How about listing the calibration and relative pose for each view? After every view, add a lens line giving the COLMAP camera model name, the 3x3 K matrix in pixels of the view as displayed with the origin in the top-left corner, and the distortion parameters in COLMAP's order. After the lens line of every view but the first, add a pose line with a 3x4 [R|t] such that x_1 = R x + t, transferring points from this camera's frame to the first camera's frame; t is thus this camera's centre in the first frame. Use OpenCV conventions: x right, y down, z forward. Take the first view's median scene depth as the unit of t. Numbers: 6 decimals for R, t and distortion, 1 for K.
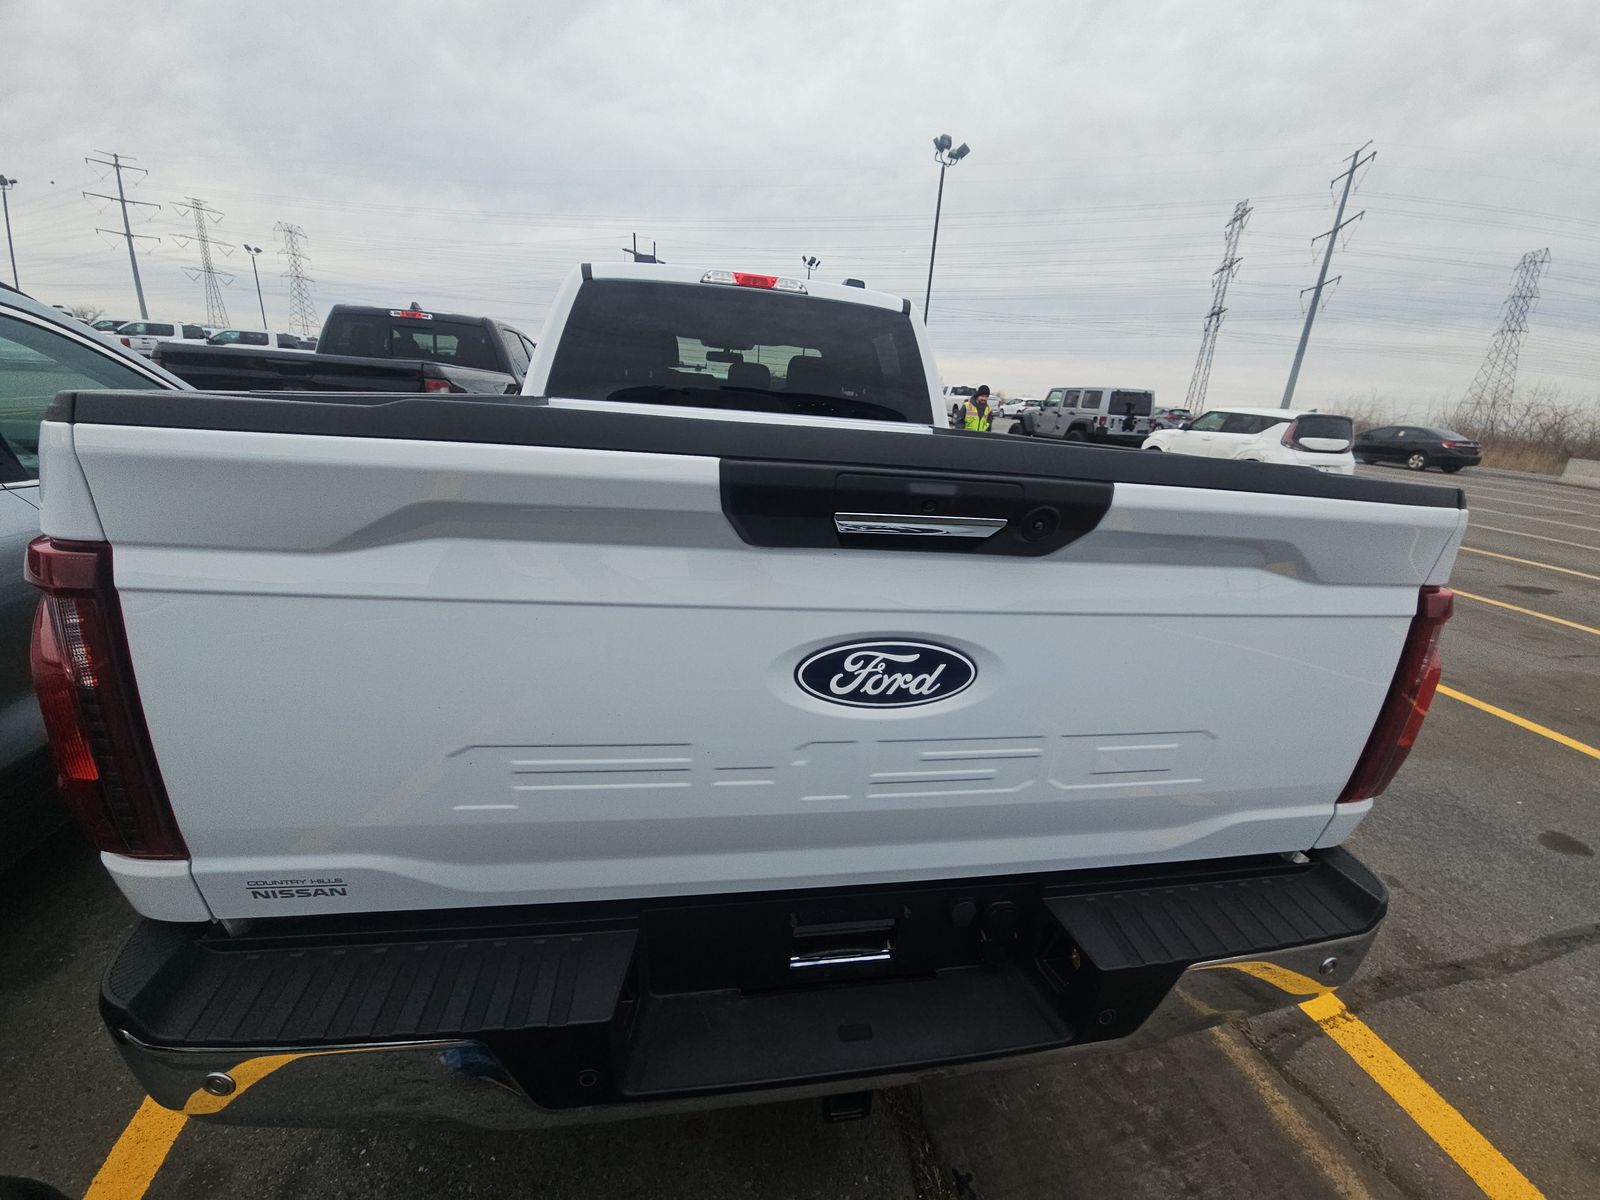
lens RADIAL K [[639.7, 0, 816.0], [0, 639.7, 601.2], [0, 0, 1]] dist [0.003037, -0.005563]
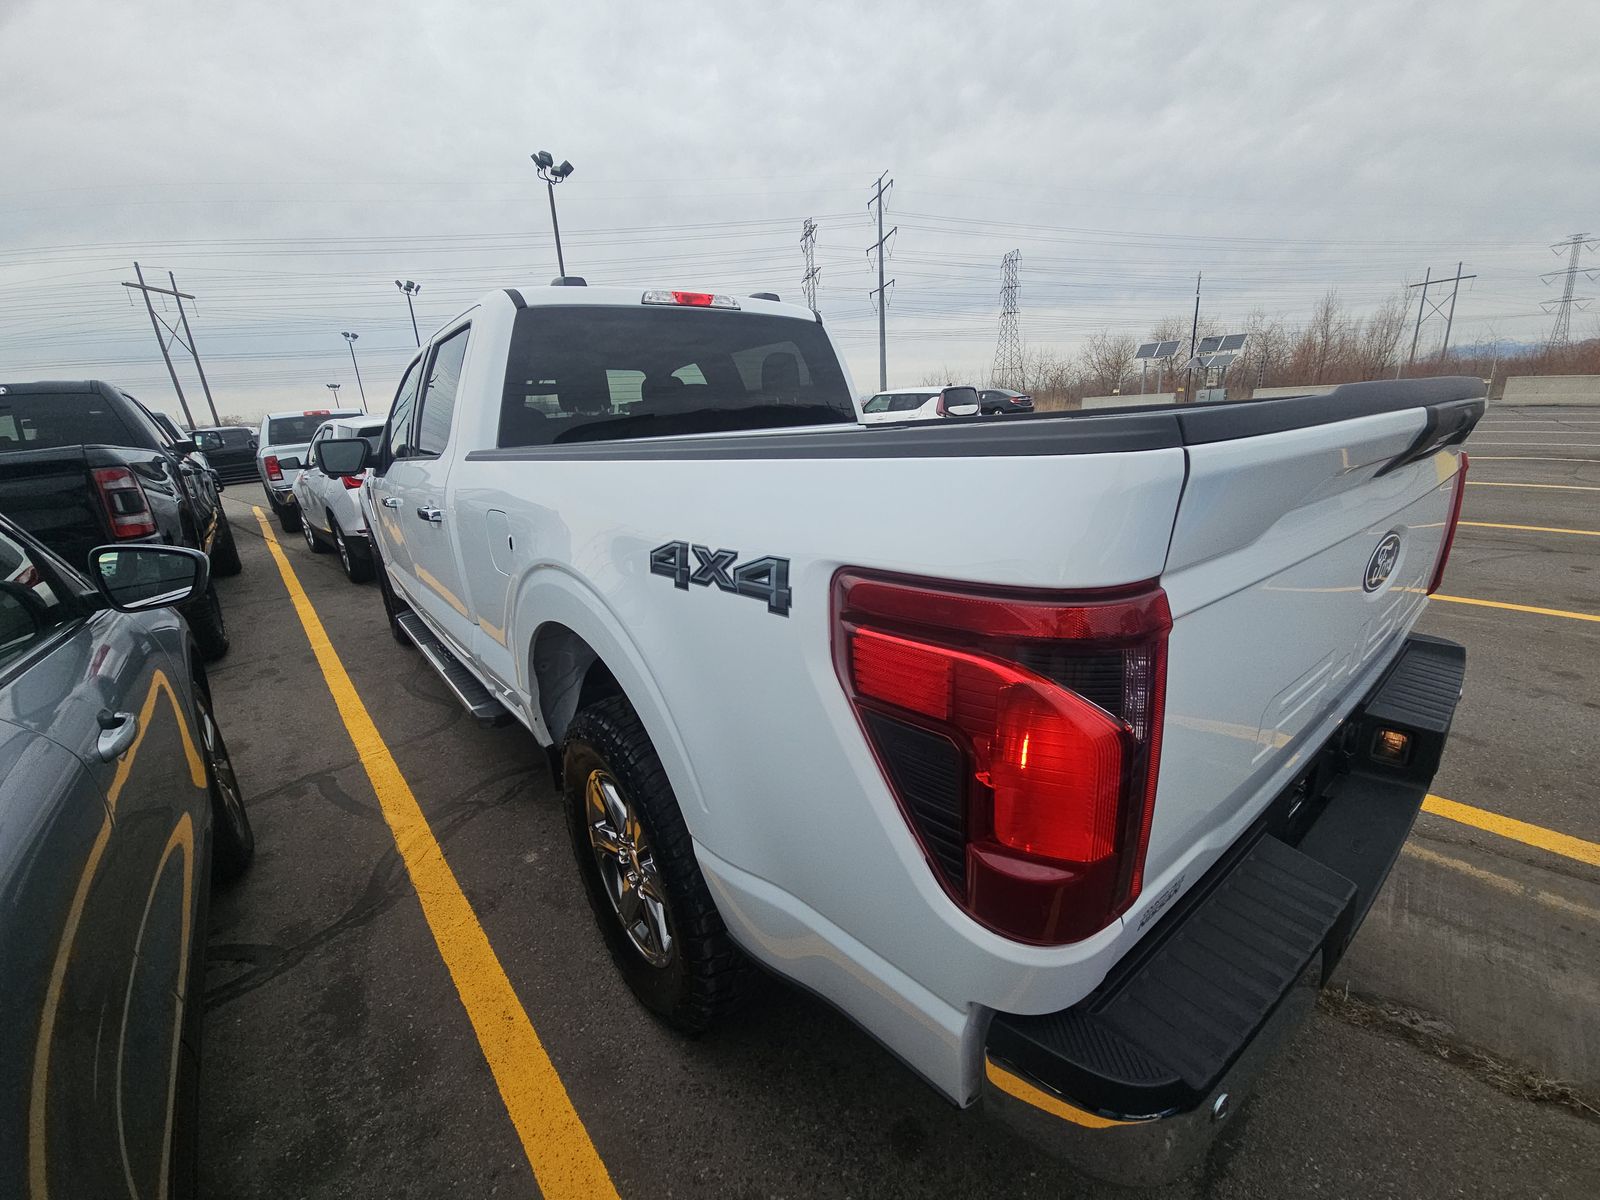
lens RADIAL K [[639.7, 0, 803.5], [0, 639.7, 602.1], [0, 0, 1]] dist [0.003037, -0.005563]
pose [[0.866783, -0.253971, 0.429169, -0.045620], [0.262416, 0.964103, 0.040535, -0.005283], [-0.424057, 0.077485, 0.902314, 0.008870]]
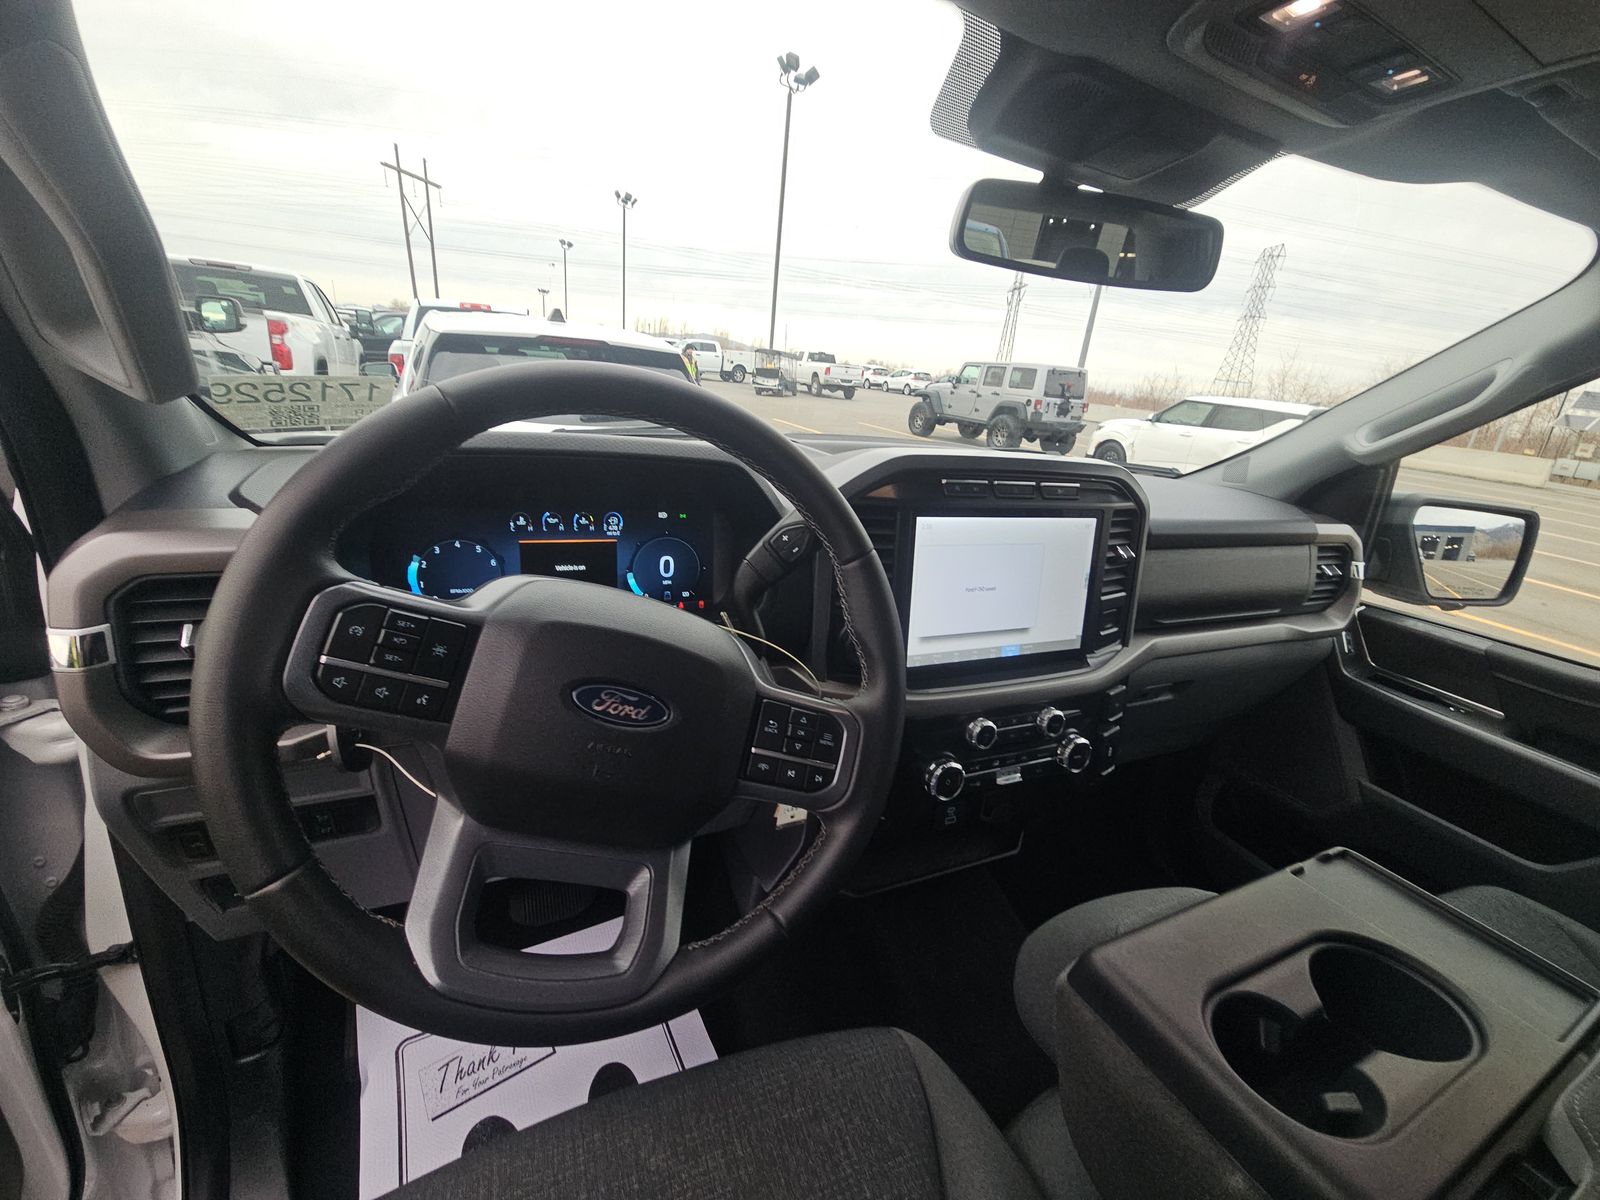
lens RADIAL K [[639.7, 0, 807.1], [0, 639.7, 599.7], [0, 0, 1]] dist [0.003037, -0.005563]
pose [[0.966790, -0.061272, 0.248119, -0.035081], [0.048168, 0.997122, 0.058550, -0.047447], [-0.250992, -0.044654, 0.966959, 0.132563]]
